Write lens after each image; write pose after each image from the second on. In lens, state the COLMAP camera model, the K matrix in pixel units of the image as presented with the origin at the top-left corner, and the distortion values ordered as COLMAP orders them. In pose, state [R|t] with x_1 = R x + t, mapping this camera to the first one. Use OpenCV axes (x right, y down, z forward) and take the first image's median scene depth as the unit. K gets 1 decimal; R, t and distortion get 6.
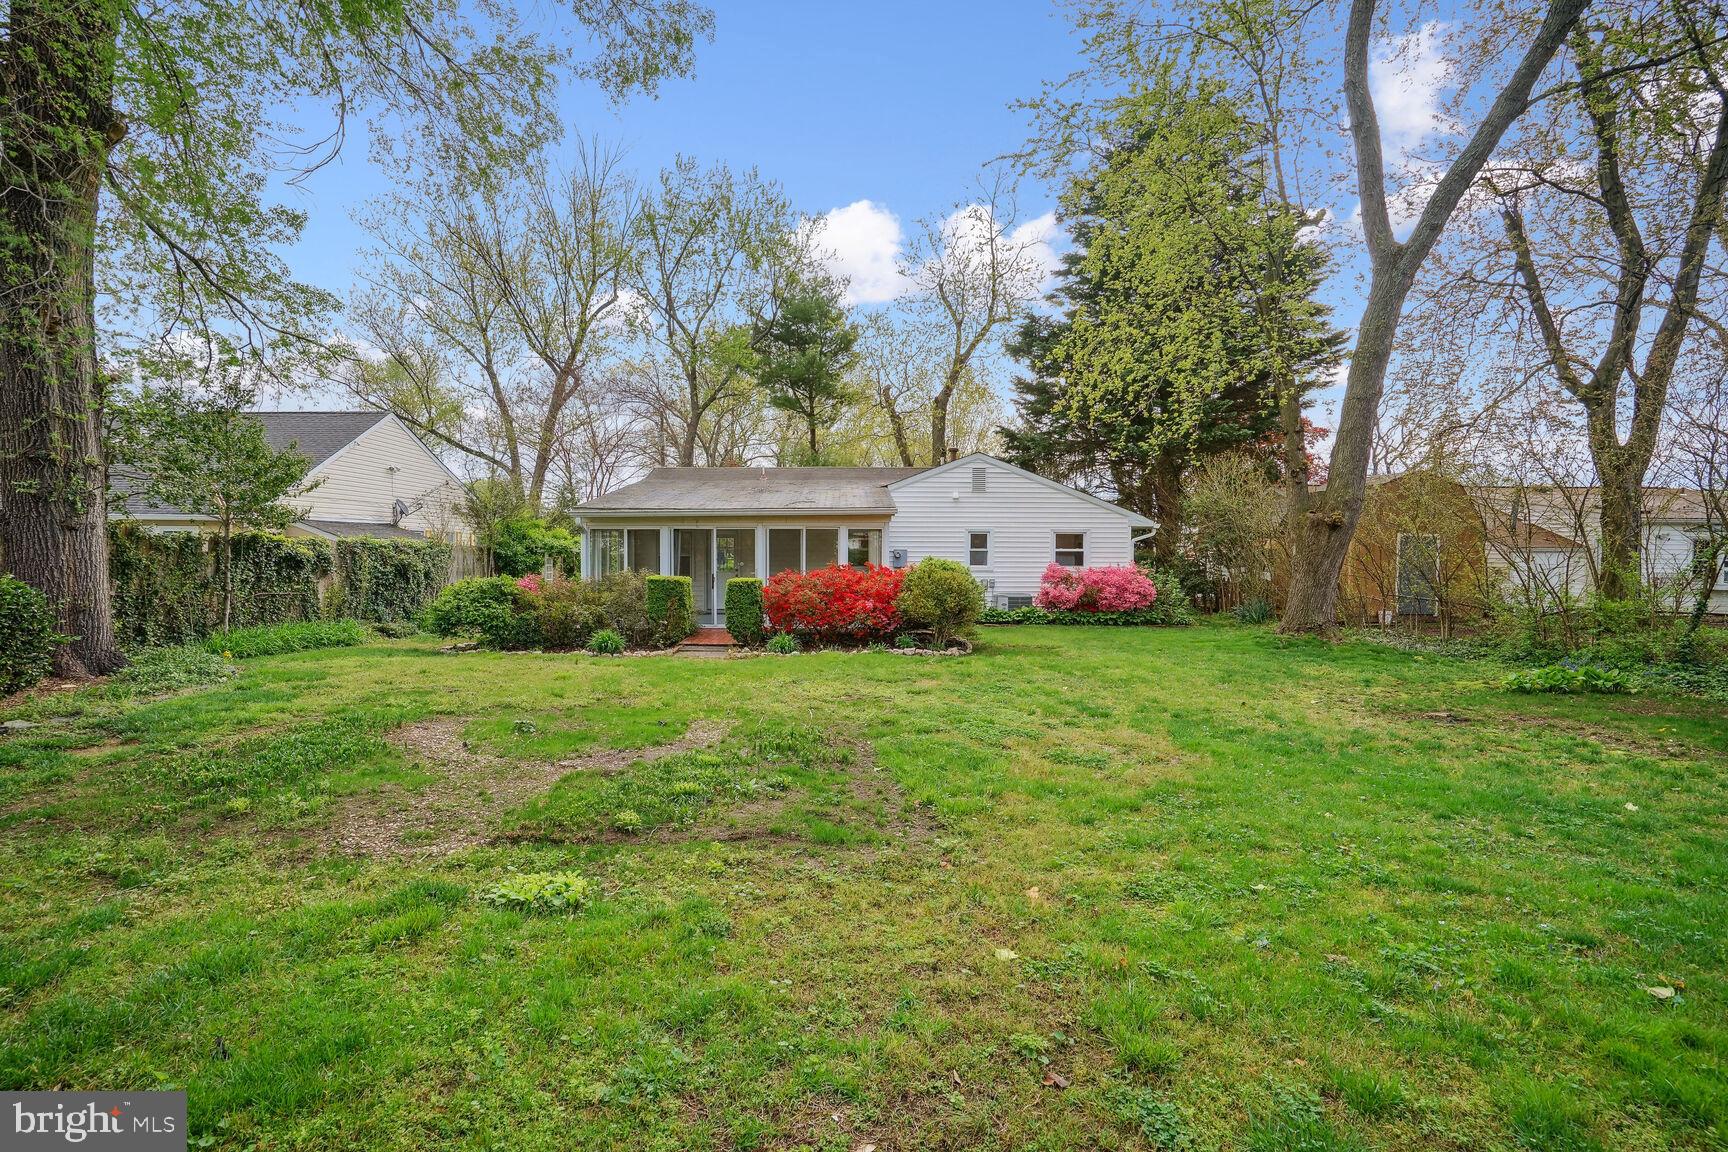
lens RADIAL K [[814.3, 0, 863.7], [0, 814.3, 581.3], [0, 0, 1]] dist [-0.053103, 0.020752]
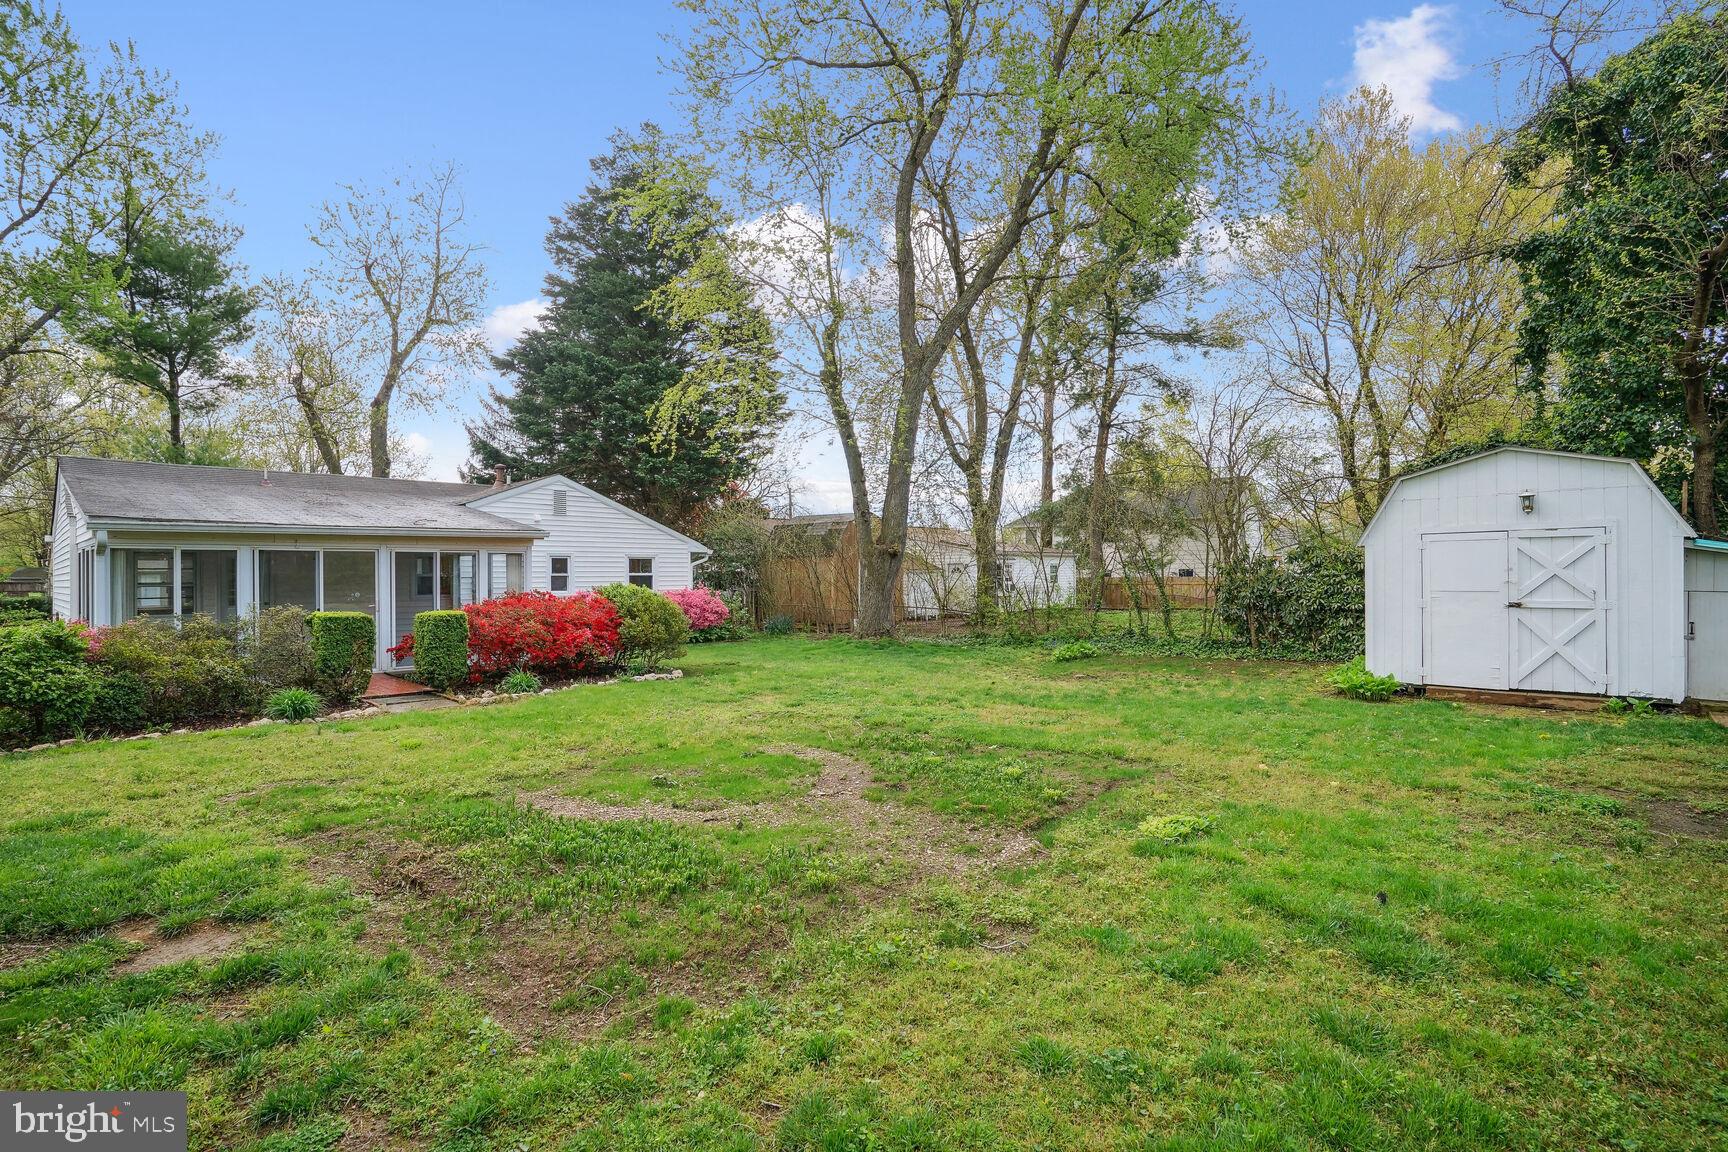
lens RADIAL K [[814.3, 0, 863.7], [0, 814.3, 581.3], [0, 0, 1]] dist [-0.053103, 0.020752]
pose [[0.685220, -0.013679, 0.728208, -0.309221], [0.032191, 0.999415, -0.011518, -0.007806], [-0.727624, 0.031334, 0.685260, 0.077447]]
